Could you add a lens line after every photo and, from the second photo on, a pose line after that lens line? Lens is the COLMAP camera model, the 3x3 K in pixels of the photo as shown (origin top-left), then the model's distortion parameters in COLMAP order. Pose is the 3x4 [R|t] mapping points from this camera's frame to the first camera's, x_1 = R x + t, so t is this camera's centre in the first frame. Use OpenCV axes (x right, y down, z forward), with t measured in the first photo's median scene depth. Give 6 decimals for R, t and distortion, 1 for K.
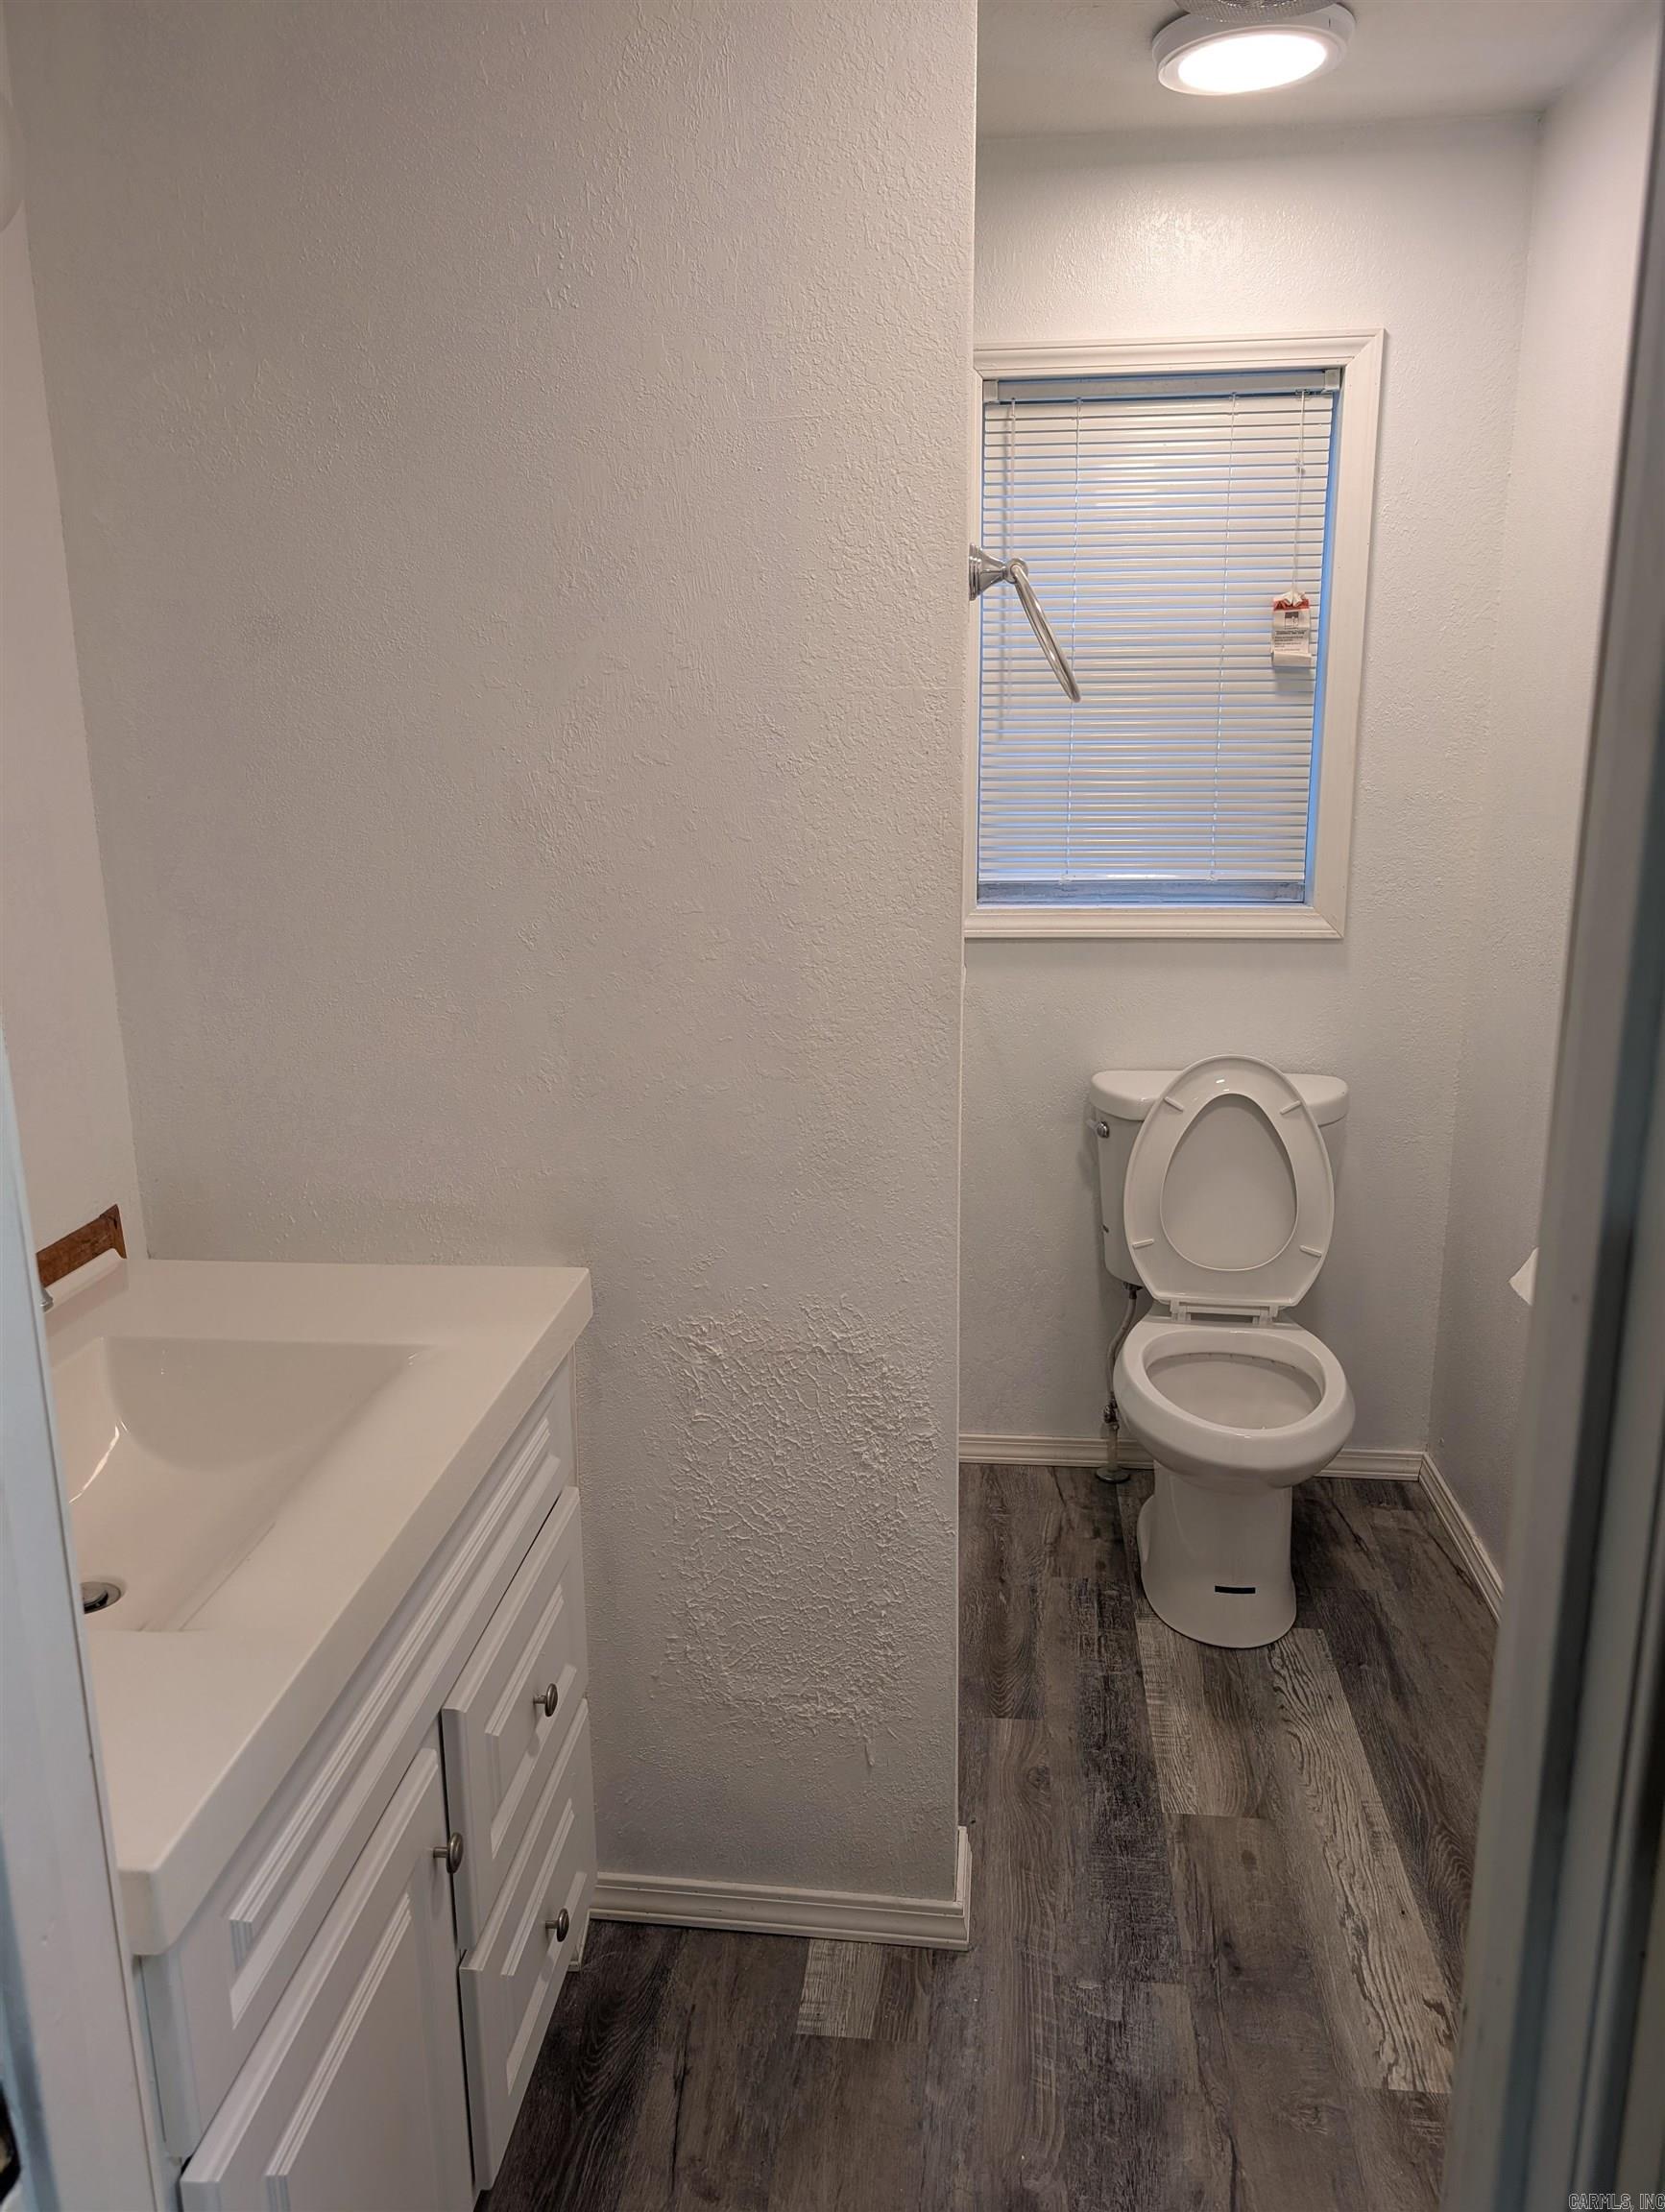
lens RADIAL K [[1571.6, 0, 832.9], [0, 1571.6, 1109.5], [0, 0, 1]] dist [-0.057173, 0.005479]
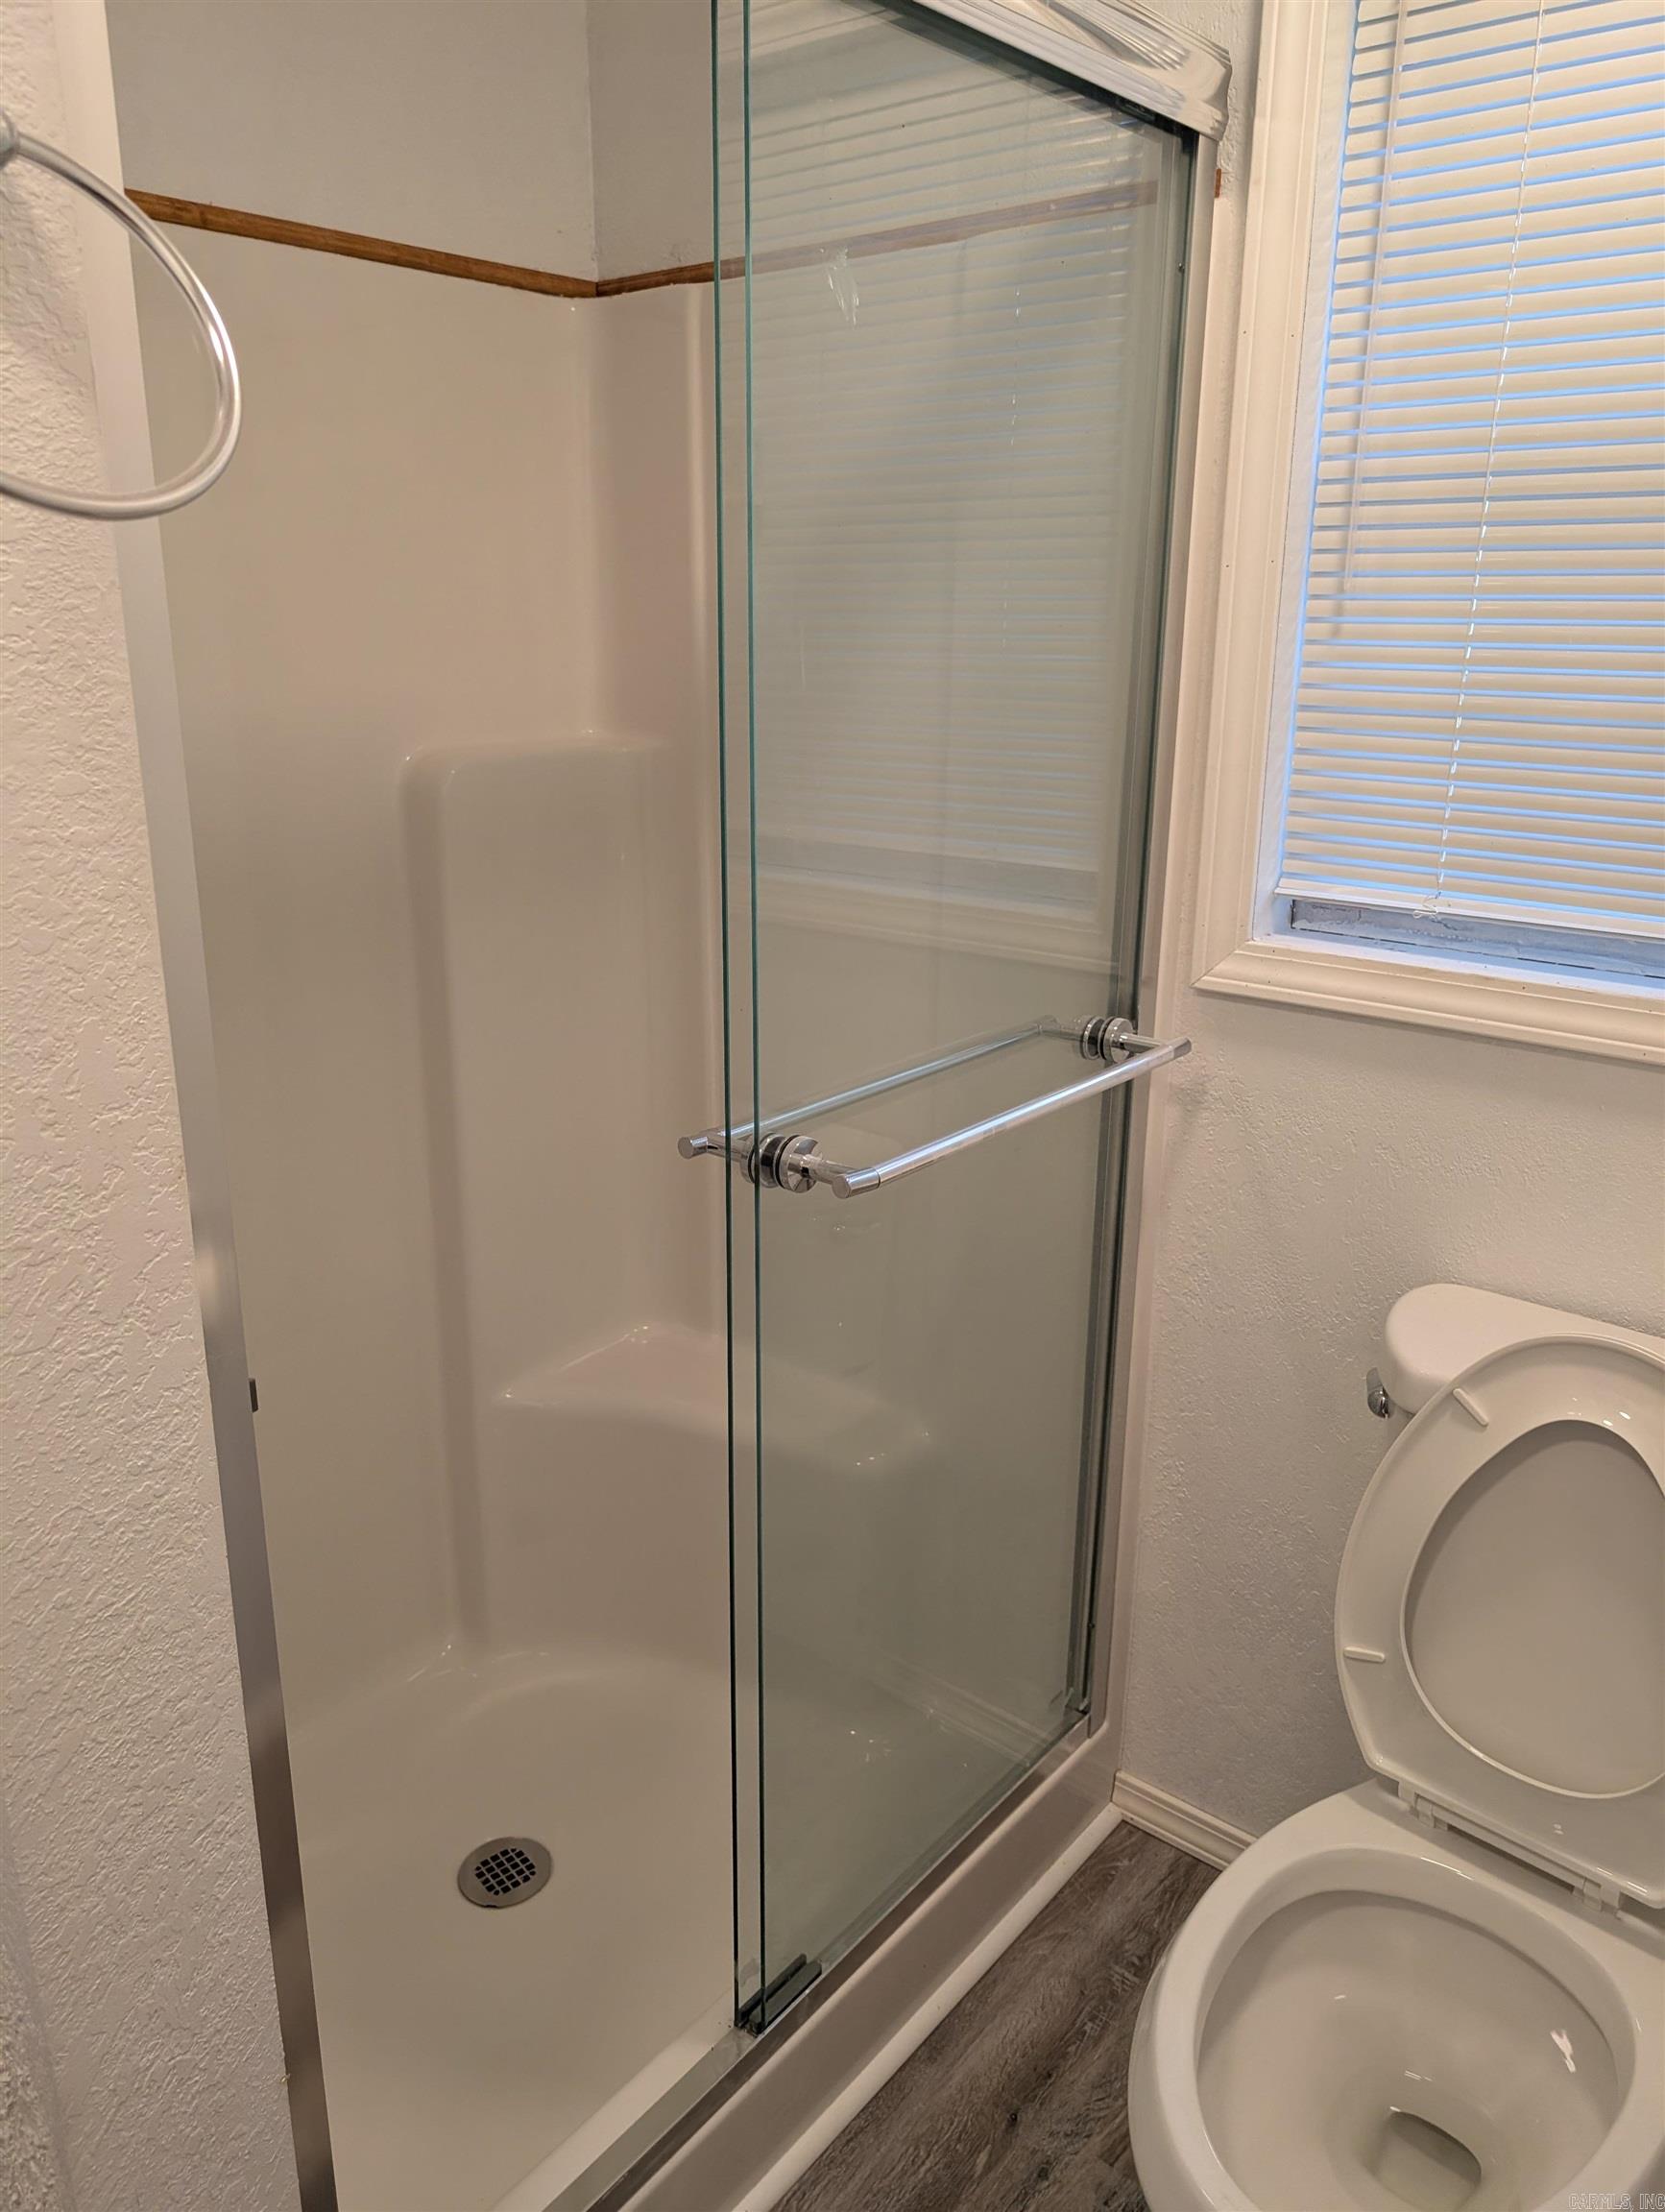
lens RADIAL K [[1571.6, 0, 831.4], [0, 1571.6, 1091.0], [0, 0, 1]] dist [-0.057173, 0.005479]
pose [[0.829038, 0.174265, -0.531345, 0.283796], [-0.156202, 0.984546, 0.079184, -0.102788], [0.536933, 0.017351, 0.843447, 0.483504]]
